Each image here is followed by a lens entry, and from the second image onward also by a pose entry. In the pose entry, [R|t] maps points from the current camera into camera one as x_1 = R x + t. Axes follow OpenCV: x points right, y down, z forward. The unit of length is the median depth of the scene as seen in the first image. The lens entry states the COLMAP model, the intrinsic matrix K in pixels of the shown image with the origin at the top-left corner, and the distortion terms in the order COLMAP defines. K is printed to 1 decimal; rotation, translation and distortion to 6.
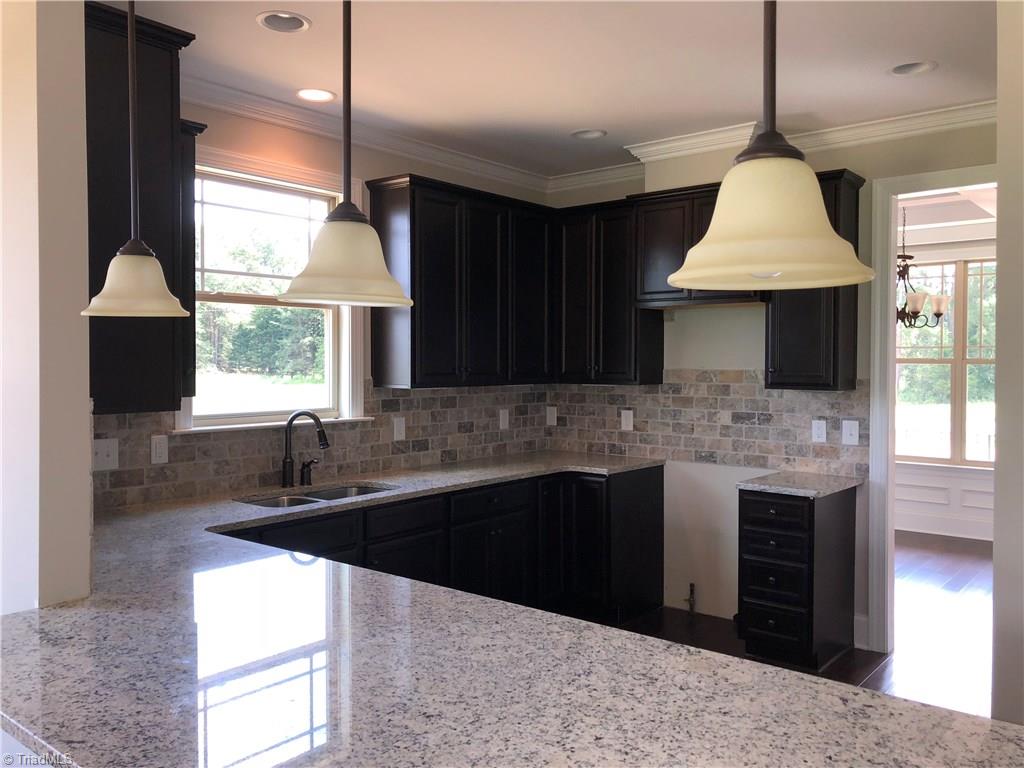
lens RADIAL K [[838.3, 0, 510.4], [0, 838.3, 381.7], [0, 0, 1]] dist [0.031281, 0.002682]
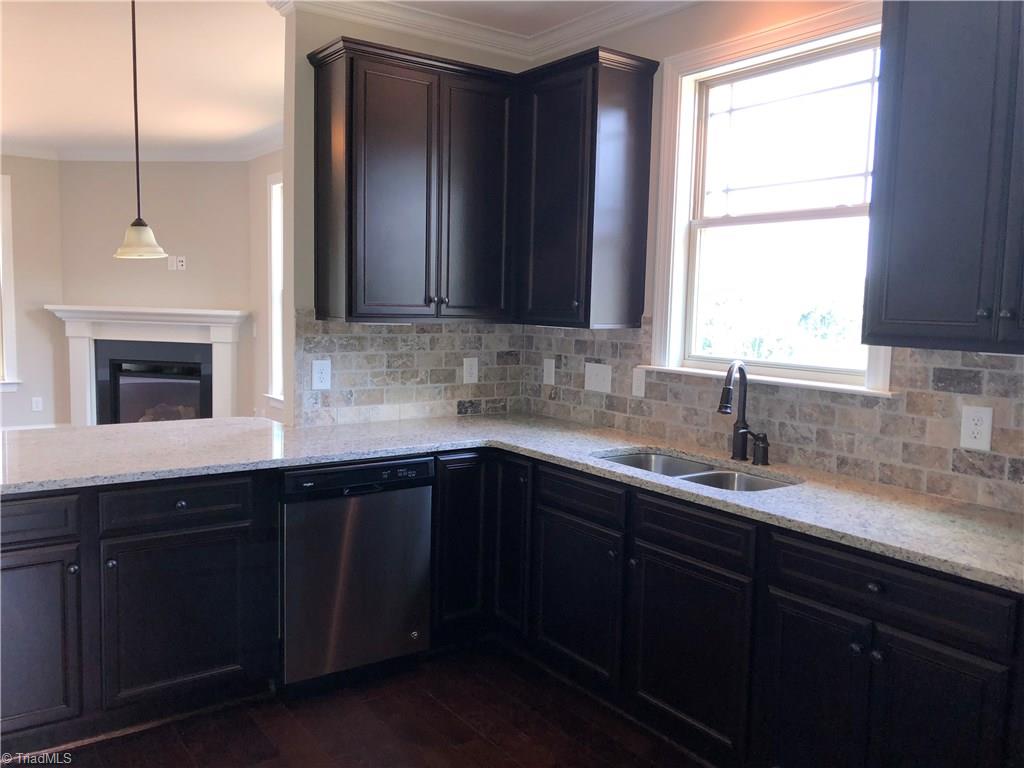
lens RADIAL K [[838.3, 0, 510.2], [0, 838.3, 387.1], [0, 0, 1]] dist [0.031281, 0.002682]
pose [[-0.270357, 0.075551, -0.959791, 0.555675], [-0.066282, 0.993090, 0.096842, -0.002125], [0.960476, 0.089799, -0.263481, 1.035592]]
